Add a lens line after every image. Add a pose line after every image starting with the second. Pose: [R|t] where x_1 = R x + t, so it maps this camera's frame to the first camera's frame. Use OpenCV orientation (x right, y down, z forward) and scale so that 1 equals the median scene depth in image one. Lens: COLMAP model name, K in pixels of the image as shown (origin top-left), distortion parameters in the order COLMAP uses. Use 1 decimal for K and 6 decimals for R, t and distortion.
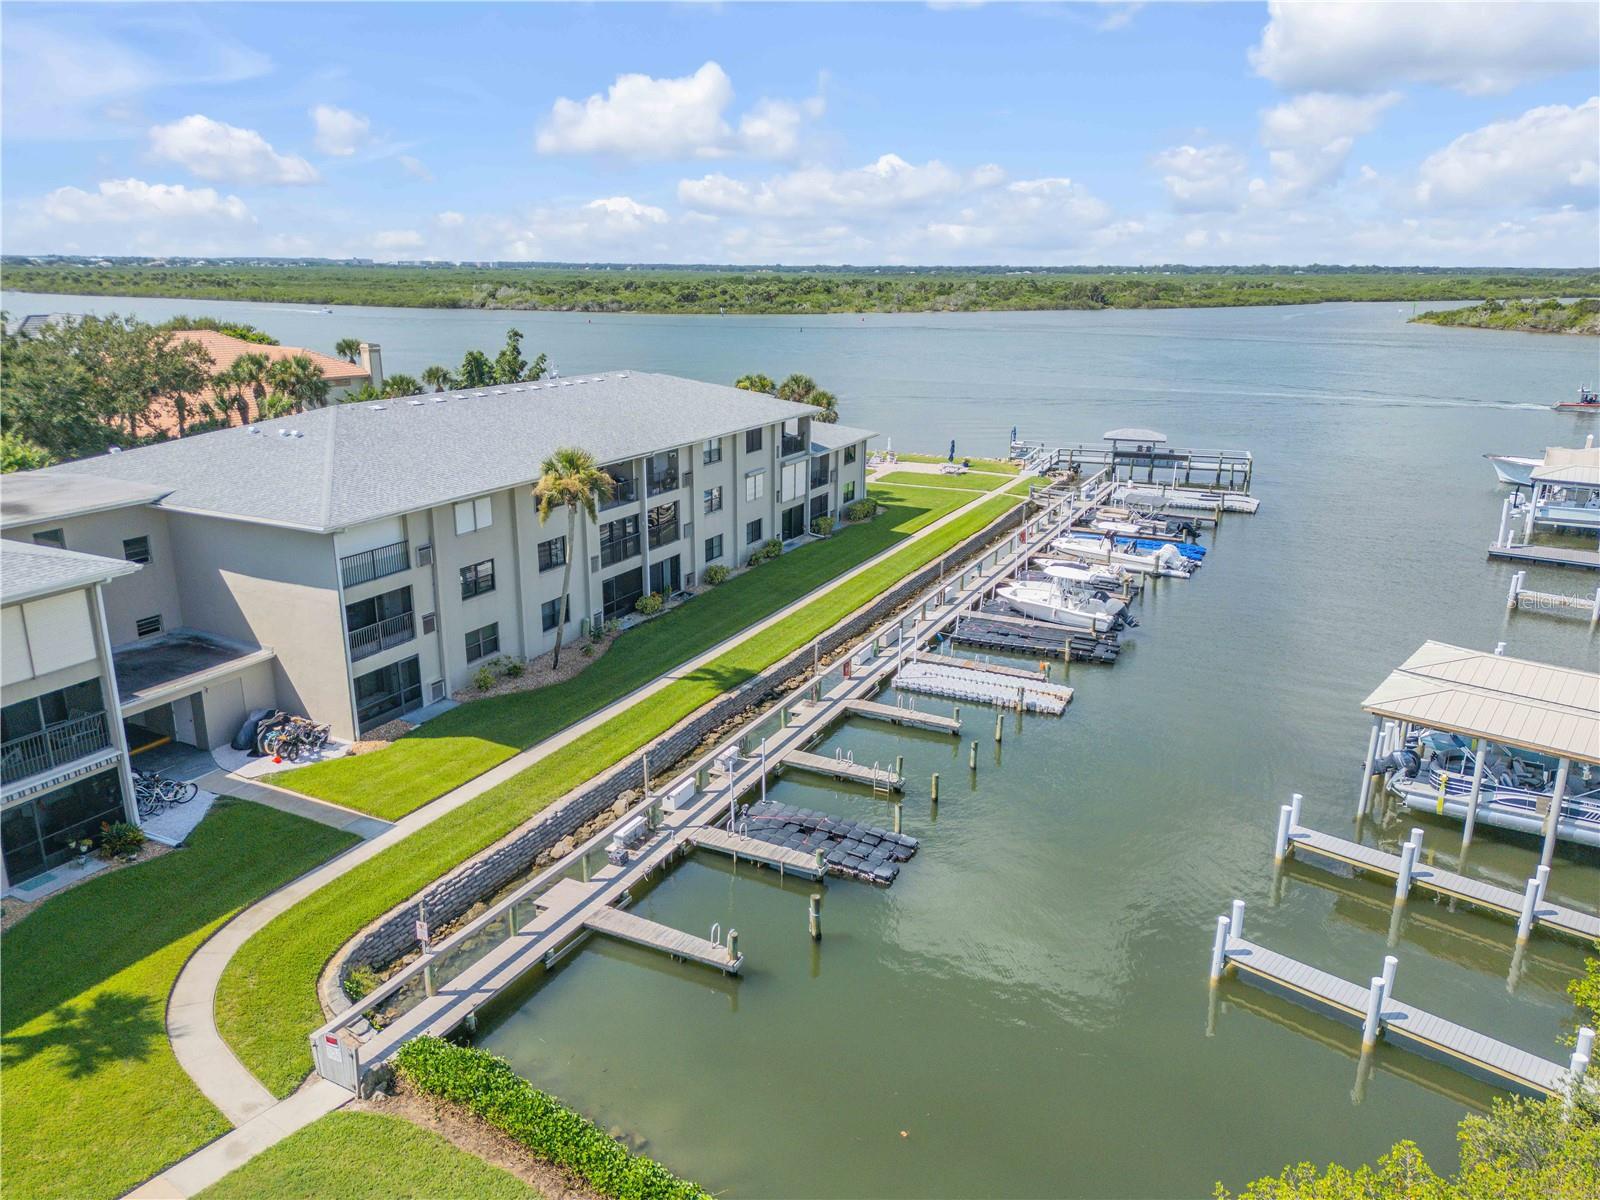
lens RADIAL K [[1117.3, 0, 798.4], [0, 1117.3, 591.9], [0, 0, 1]] dist [0.044641, -0.021715]
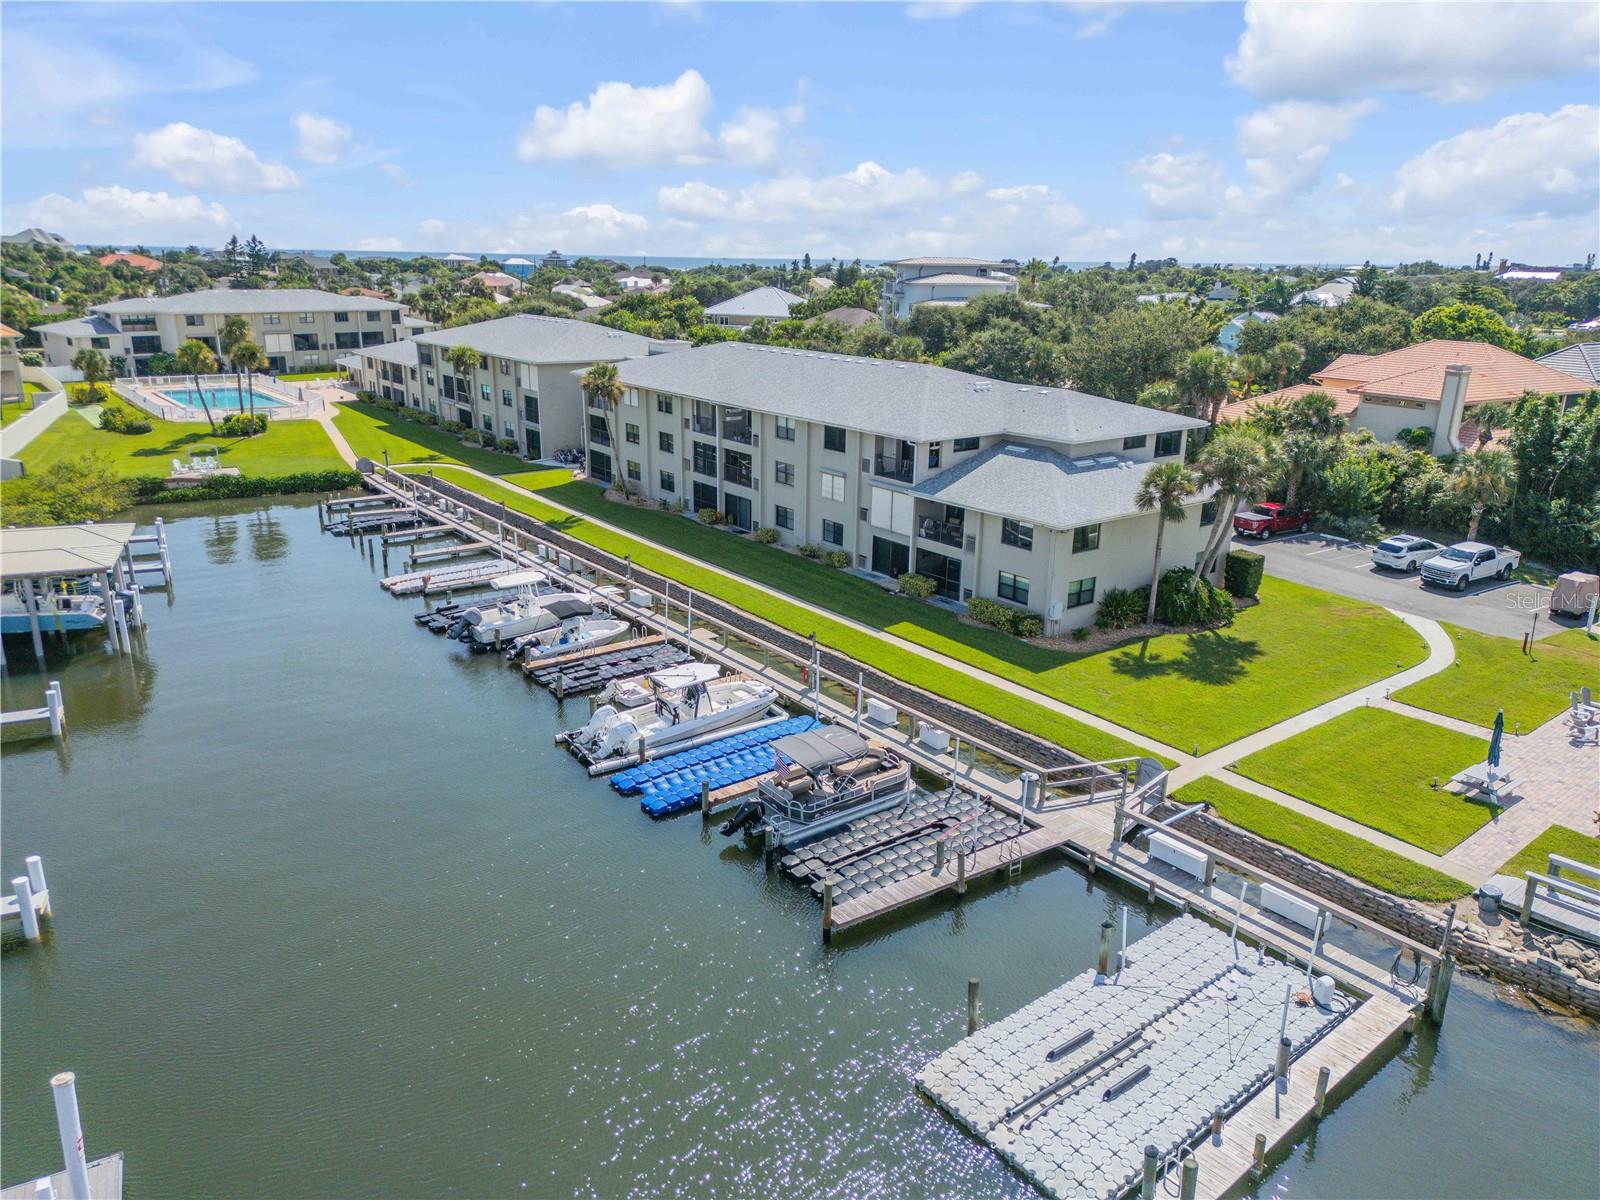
lens RADIAL K [[1117.3, 0, 810.7], [0, 1117.3, 602.1], [0, 0, 1]] dist [0.044641, -0.021715]
pose [[-0.425827, 0.253012, -0.868709, 0.983201], [-0.272412, 0.879709, 0.389748, -0.444397], [0.862823, 0.402612, -0.305681, 1.546438]]
